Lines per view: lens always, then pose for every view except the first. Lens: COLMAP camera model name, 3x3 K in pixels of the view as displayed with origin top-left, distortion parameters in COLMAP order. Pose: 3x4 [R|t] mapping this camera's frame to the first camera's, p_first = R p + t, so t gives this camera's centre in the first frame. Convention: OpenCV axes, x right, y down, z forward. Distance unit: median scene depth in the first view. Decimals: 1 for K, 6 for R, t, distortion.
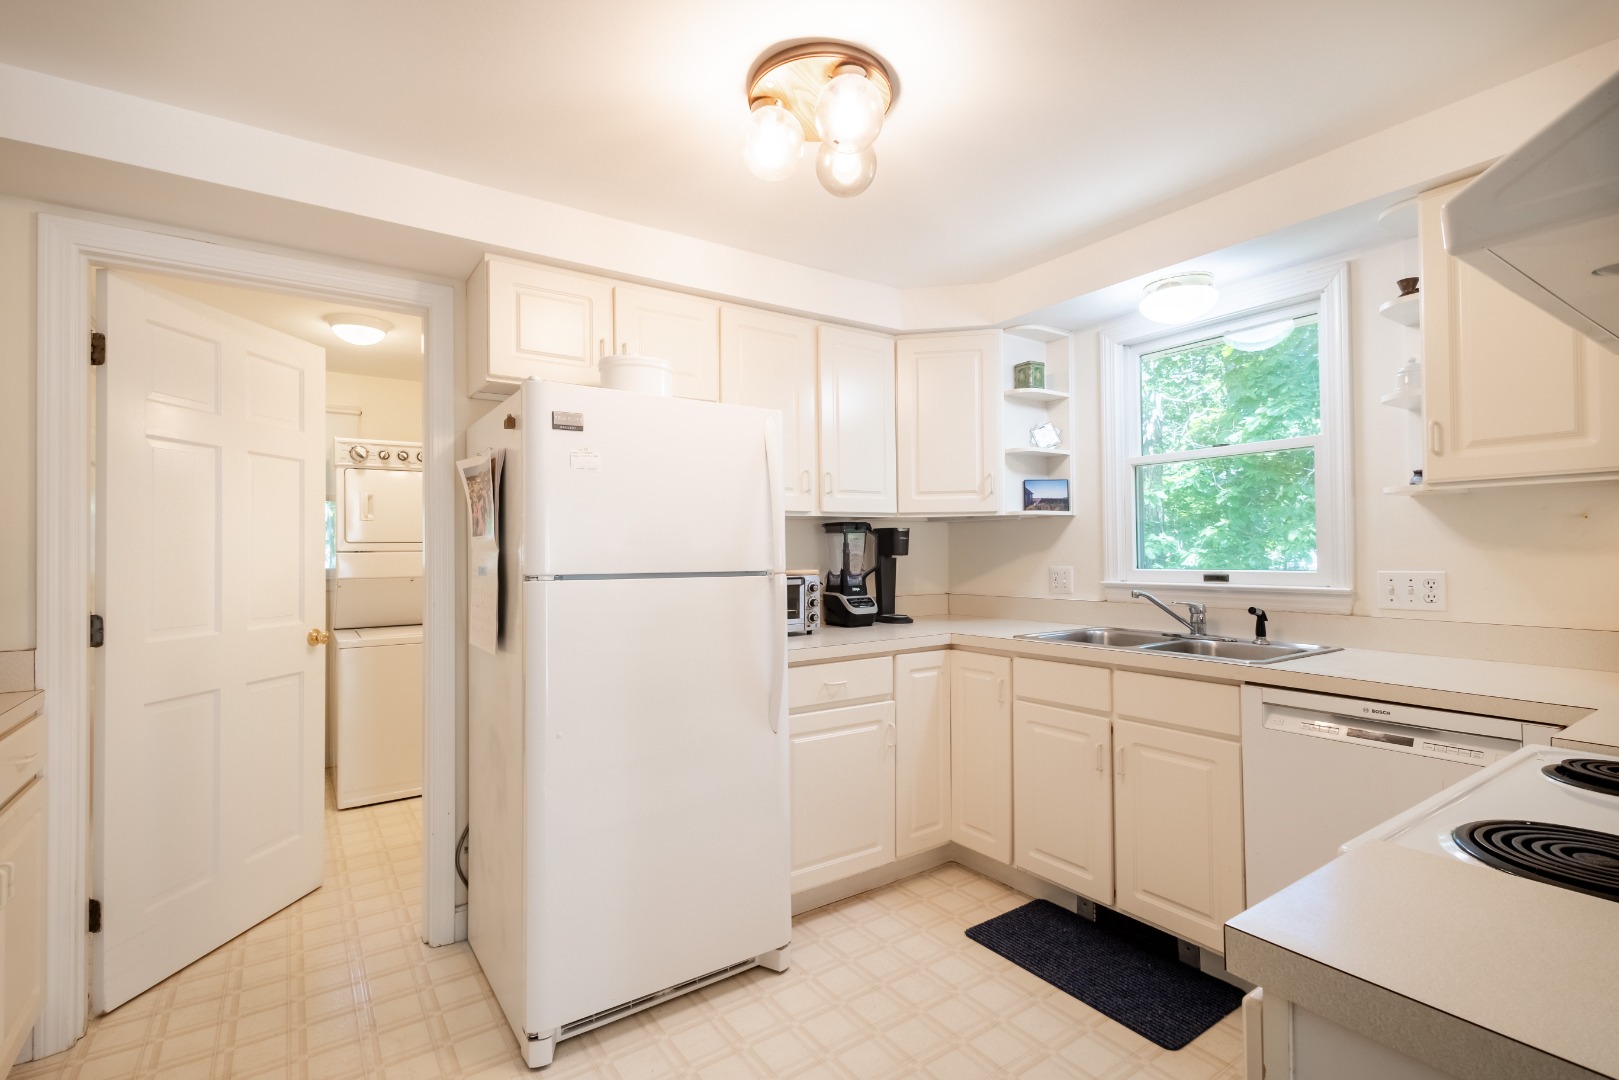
lens RADIAL K [[754.2, 0, 804.7], [0, 754.2, 546.6], [0, 0, 1]] dist [0.012494, -0.001614]
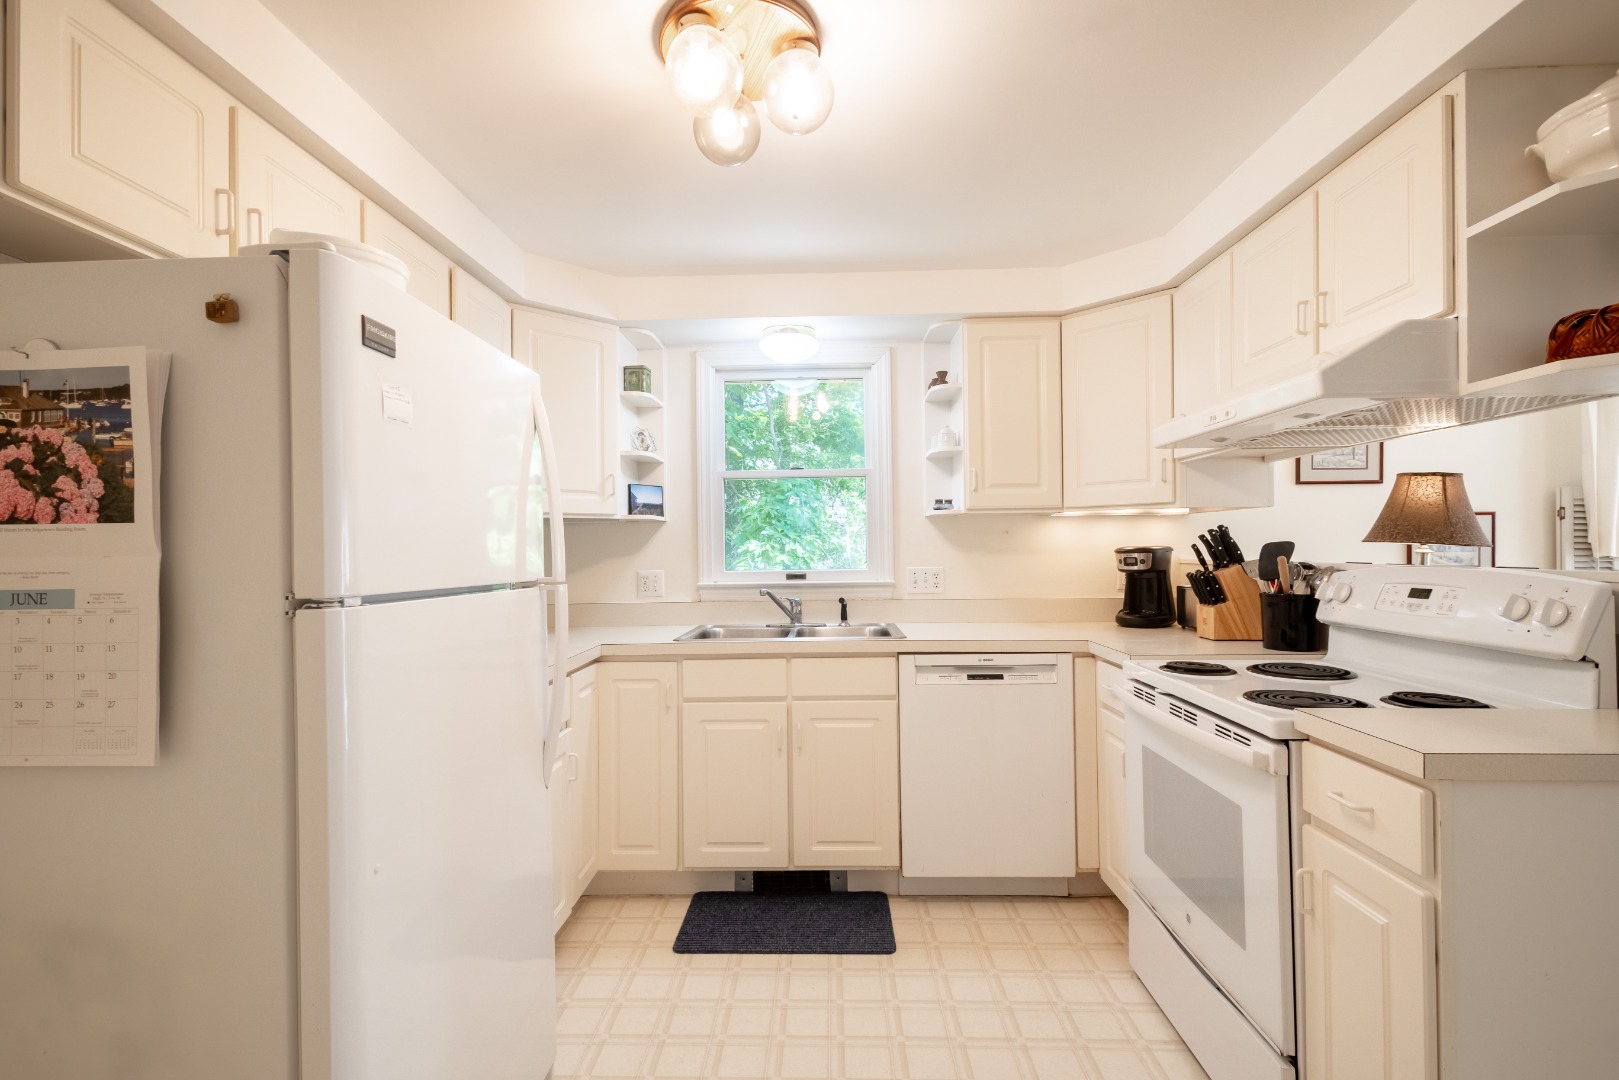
lens RADIAL K [[754.2, 0, 803.9], [0, 754.2, 546.2], [0, 0, 1]] dist [0.012494, -0.001614]
pose [[0.584065, 0.006265, 0.811683, -0.445758], [0.001661, 0.999959, -0.008913, 0.003451], [-0.811706, 0.006554, 0.584030, 0.280268]]
